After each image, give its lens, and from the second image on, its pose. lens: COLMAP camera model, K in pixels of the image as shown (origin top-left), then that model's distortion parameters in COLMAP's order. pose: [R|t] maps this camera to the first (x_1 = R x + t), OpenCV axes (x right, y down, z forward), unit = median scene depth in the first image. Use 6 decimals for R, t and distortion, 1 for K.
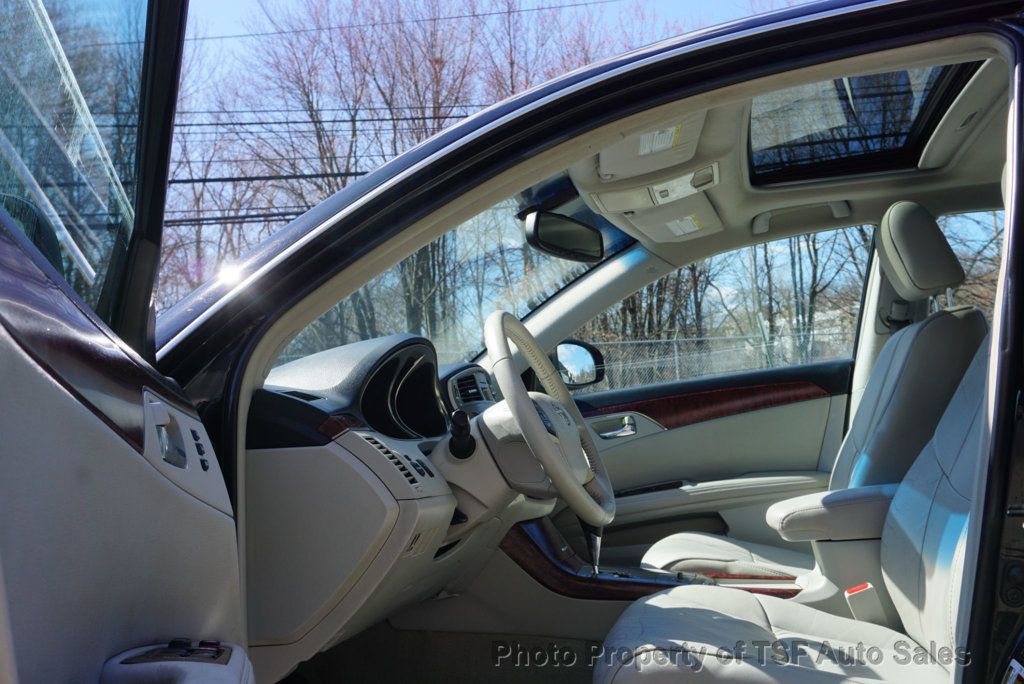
lens RADIAL K [[1019.5, 0, 492.8], [0, 1019.5, 339.4], [0, 0, 1]] dist [-0.001240, 0.016520]
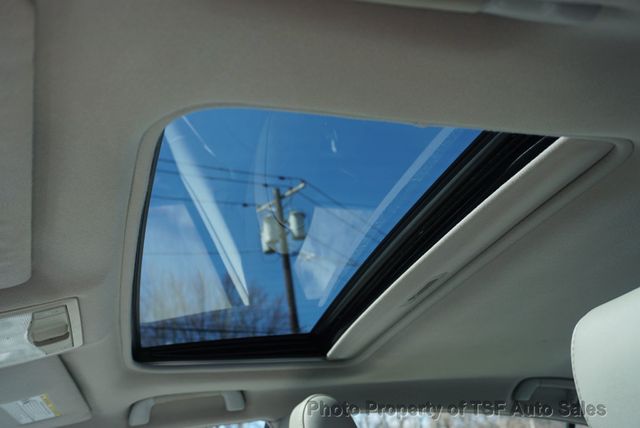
lens RADIAL K [[641.8, 0, 318.9], [0, 641.8, 214.3], [0, 0, 1]] dist [-0.017605, -0.003301]
pose [[0.867795, 0.197054, 0.456182, 0.133578], [0.000770, 0.917479, -0.397783, -0.060694], [-0.496922, 0.345545, 0.796032, 0.510231]]
